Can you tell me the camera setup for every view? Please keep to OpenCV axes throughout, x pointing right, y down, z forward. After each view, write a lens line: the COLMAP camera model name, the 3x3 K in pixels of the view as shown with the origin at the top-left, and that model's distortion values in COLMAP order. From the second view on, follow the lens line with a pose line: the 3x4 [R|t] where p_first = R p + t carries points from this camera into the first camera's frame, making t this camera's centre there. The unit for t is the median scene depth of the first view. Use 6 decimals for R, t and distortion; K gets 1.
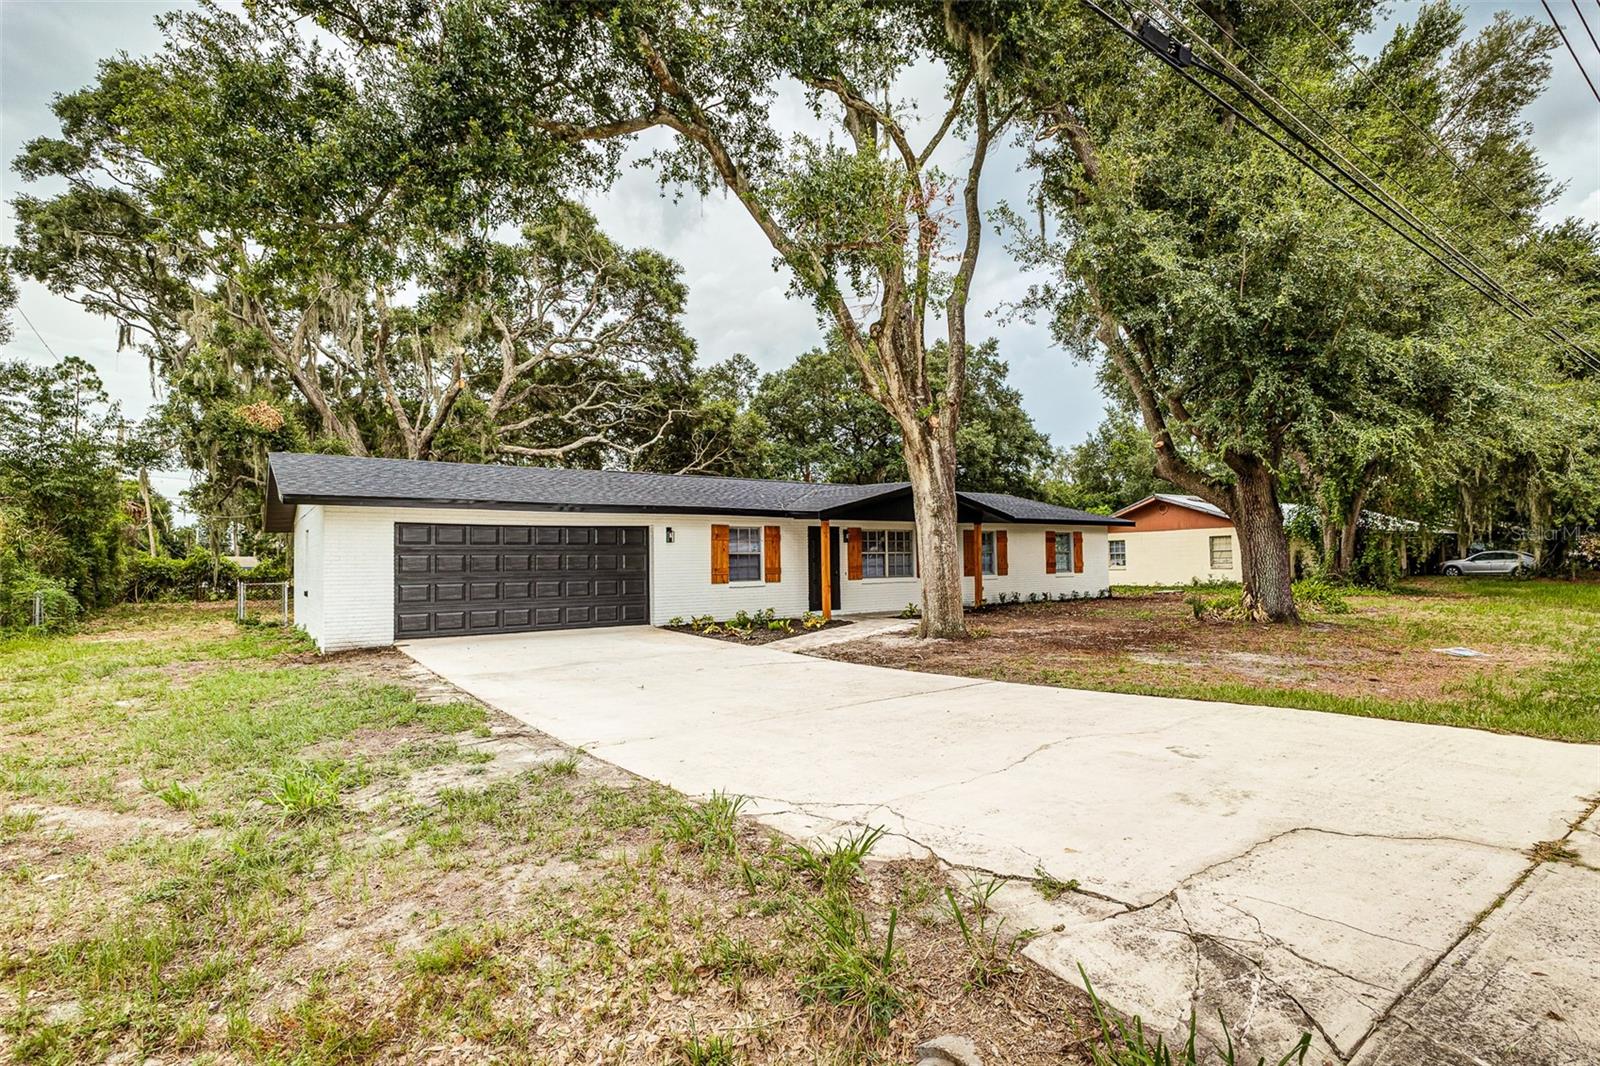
lens RADIAL K [[789.6, 0, 800.0], [0, 789.6, 533.0], [0, 0, 1]] dist [0.002825, 0.000372]
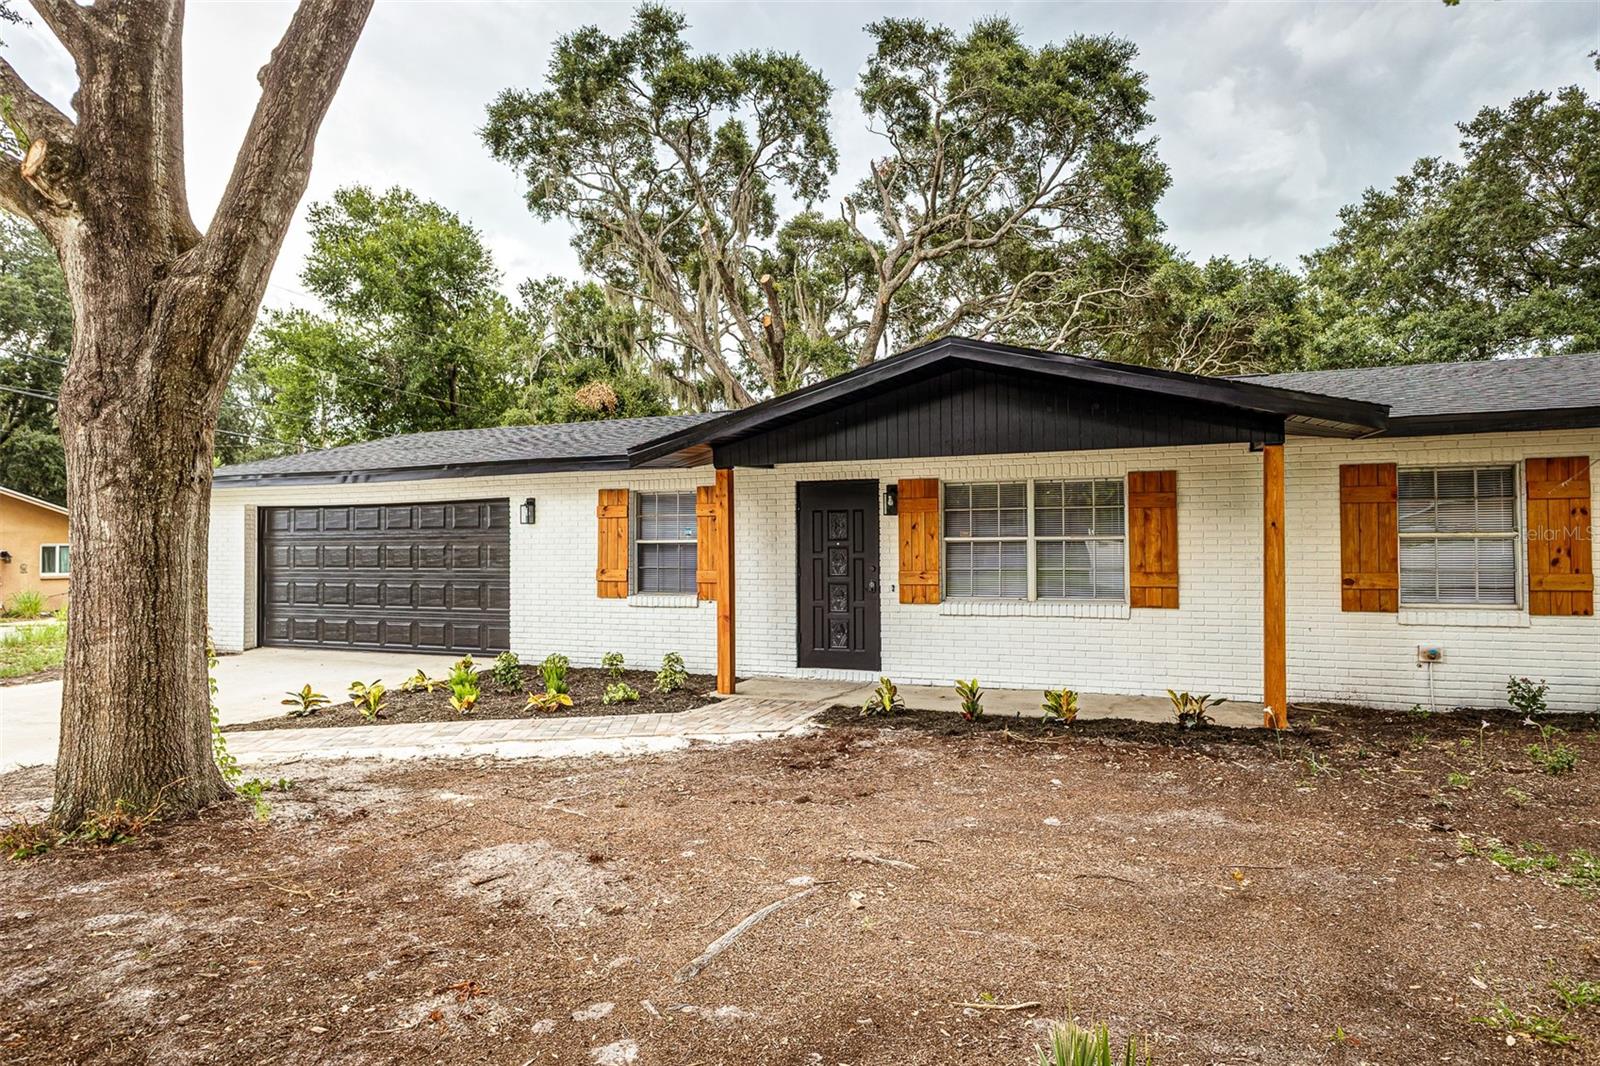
lens RADIAL K [[917.3, 0, 800.0], [0, 917.3, 533.0], [0, 0, 1]] dist [0.002415, -0.000068]
pose [[0.539594, -0.012131, -0.841838, 0.426179], [0.025388, 0.999676, 0.001867, 0.018441], [0.841543, -0.022381, 0.539727, 0.651482]]
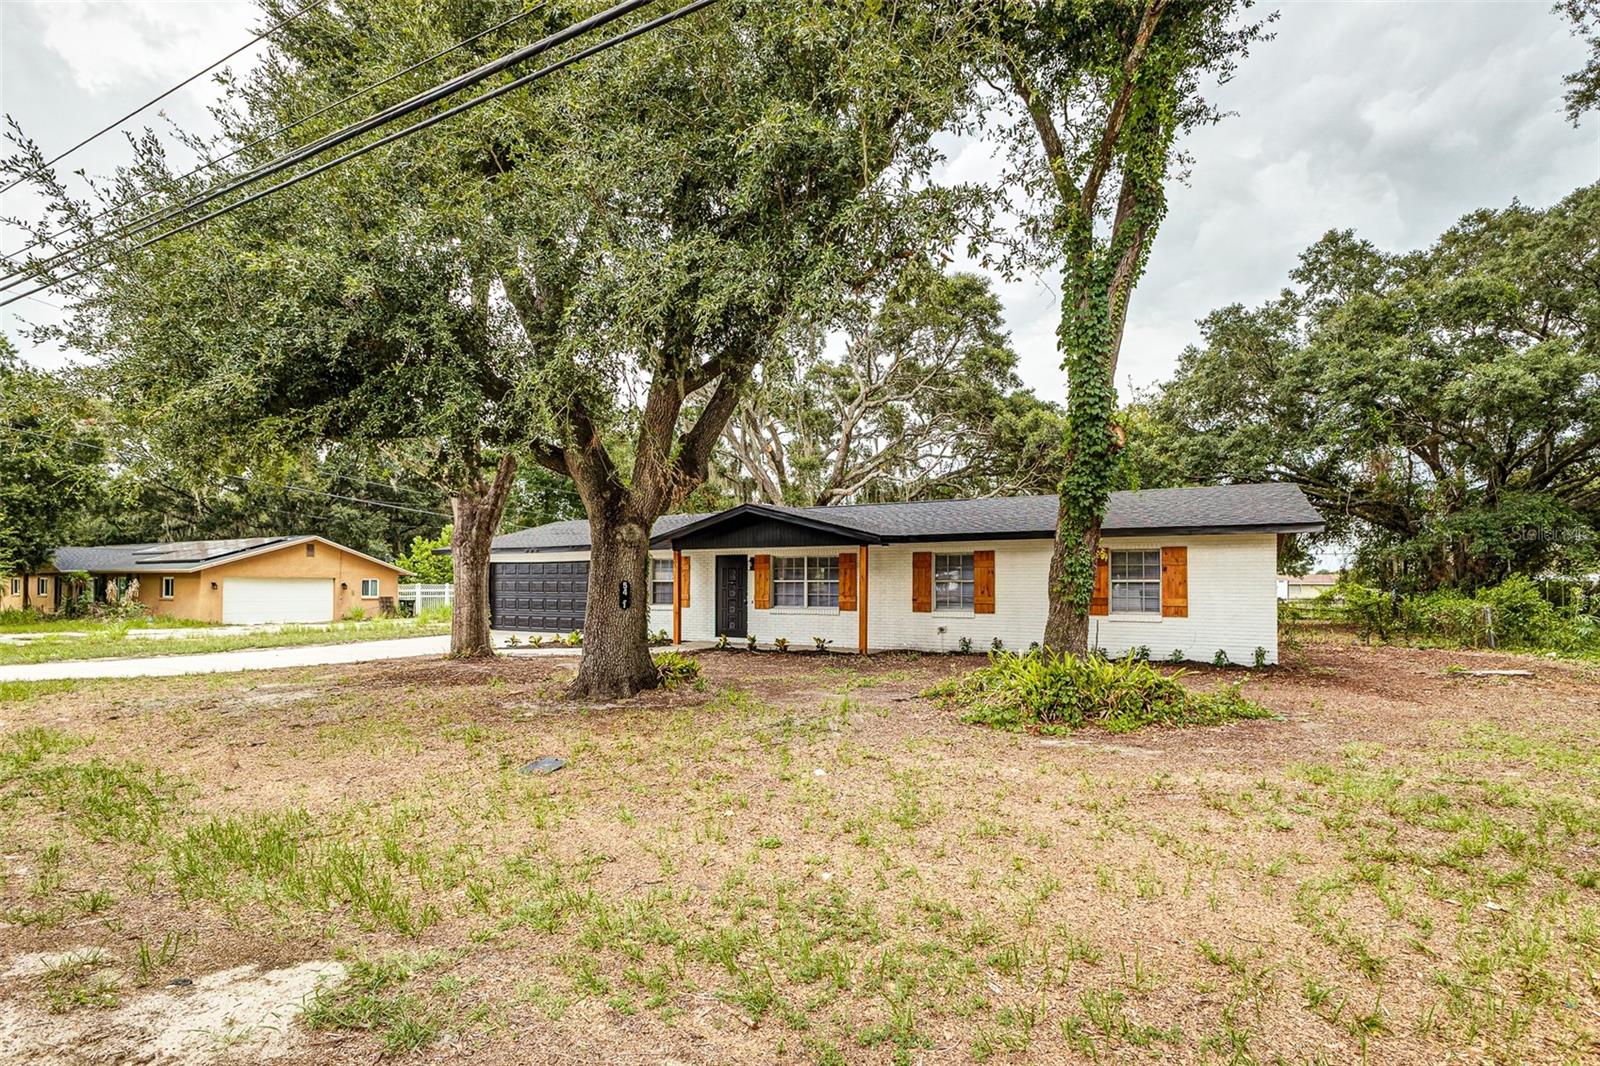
lens RADIAL K [[793.2, 0, 803.2], [0, 793.2, 581.6], [0, 0, 1]] dist [0.025205, 0.000295]
pose [[0.426725, 0.000613, -0.904381, 0.935901], [0.017715, 0.999802, 0.009037, 0.017178], [0.904208, -0.019877, 0.426630, 0.597845]]
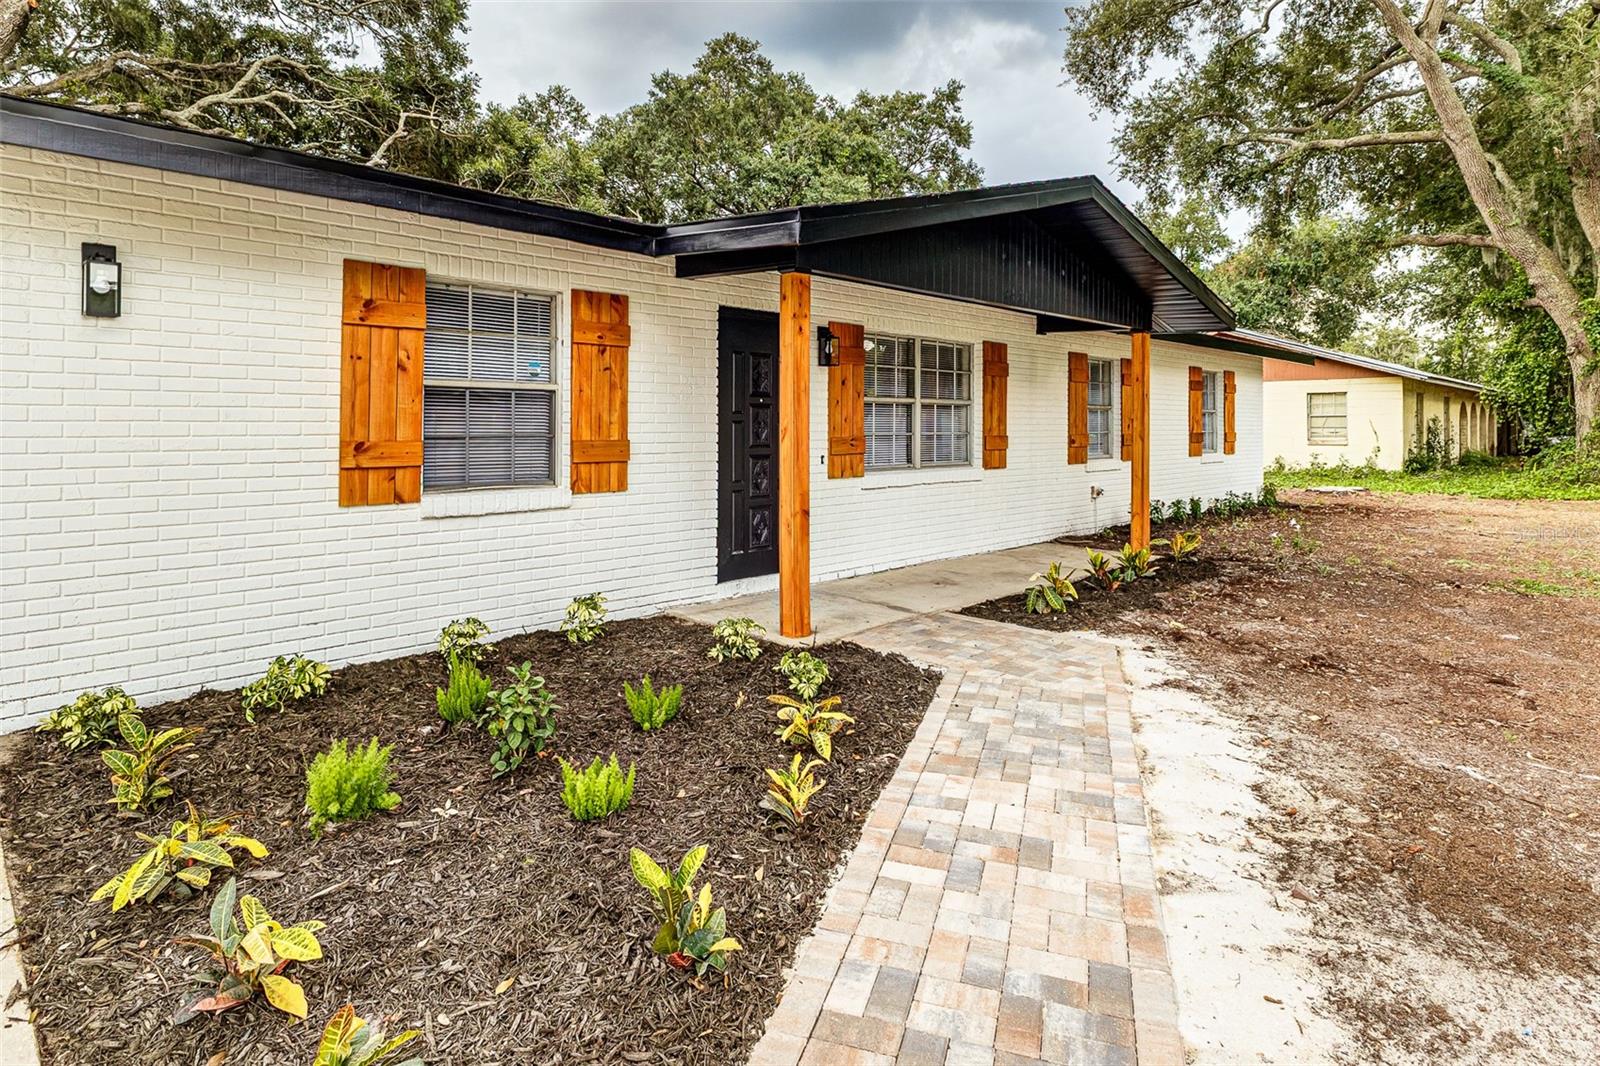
lens RADIAL K [[852.3, 0, 739.8], [0, 852.3, 412.5], [0, 0, 1]] dist [0.019058, 0.000157]
pose [[0.992592, 0.022004, 0.119483, -0.018989], [-0.025403, 0.999313, 0.026999, 0.021703], [-0.118806, -0.029834, 0.992469, 0.612667]]
